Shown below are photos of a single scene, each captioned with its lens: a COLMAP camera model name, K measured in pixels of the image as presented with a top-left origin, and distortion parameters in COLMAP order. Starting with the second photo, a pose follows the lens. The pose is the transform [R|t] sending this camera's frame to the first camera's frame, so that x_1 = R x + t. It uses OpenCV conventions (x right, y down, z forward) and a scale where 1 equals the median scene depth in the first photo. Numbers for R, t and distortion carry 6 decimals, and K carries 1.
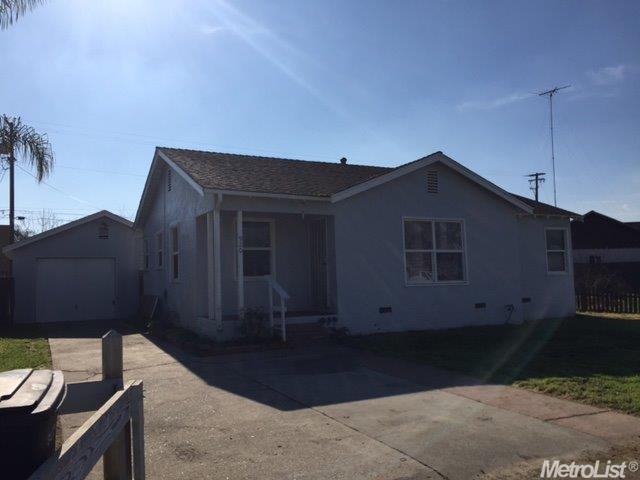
lens RADIAL K [[541.6, 0, 320.0], [0, 541.6, 240.0], [0, 0, 1]] dist [0.084757, -0.126213]
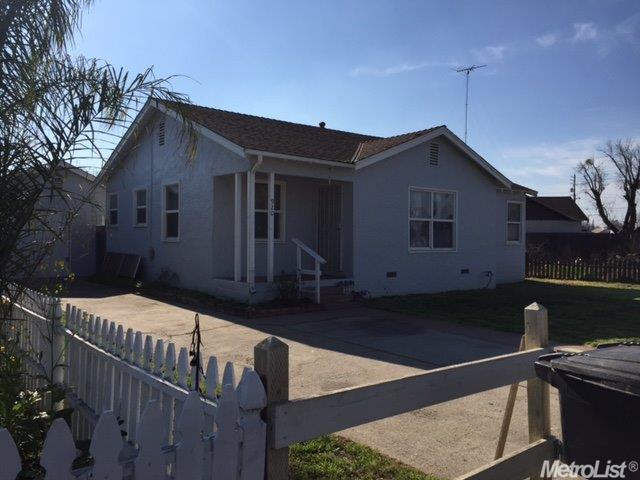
lens RADIAL K [[541.6, 0, 320.0], [0, 541.6, 240.0], [0, 0, 1]] dist [0.084757, -0.126213]
pose [[0.978318, 0.031088, 0.204762, -0.221679], [-0.046282, 0.996484, 0.069838, -0.004803], [-0.201871, -0.077801, 0.976317, 0.003927]]
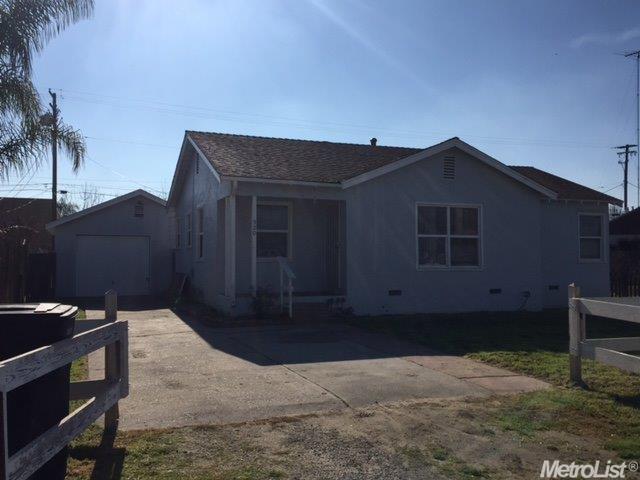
lens RADIAL K [[617.1, 0, 320.0], [0, 617.1, 240.0], [0, 0, 1]] dist [0.036391, 0.005183]
pose [[0.994040, 0.018871, -0.107366, 0.097136], [-0.014721, 0.999119, 0.039312, -0.014655], [0.108013, -0.037497, 0.993442, -0.170143]]
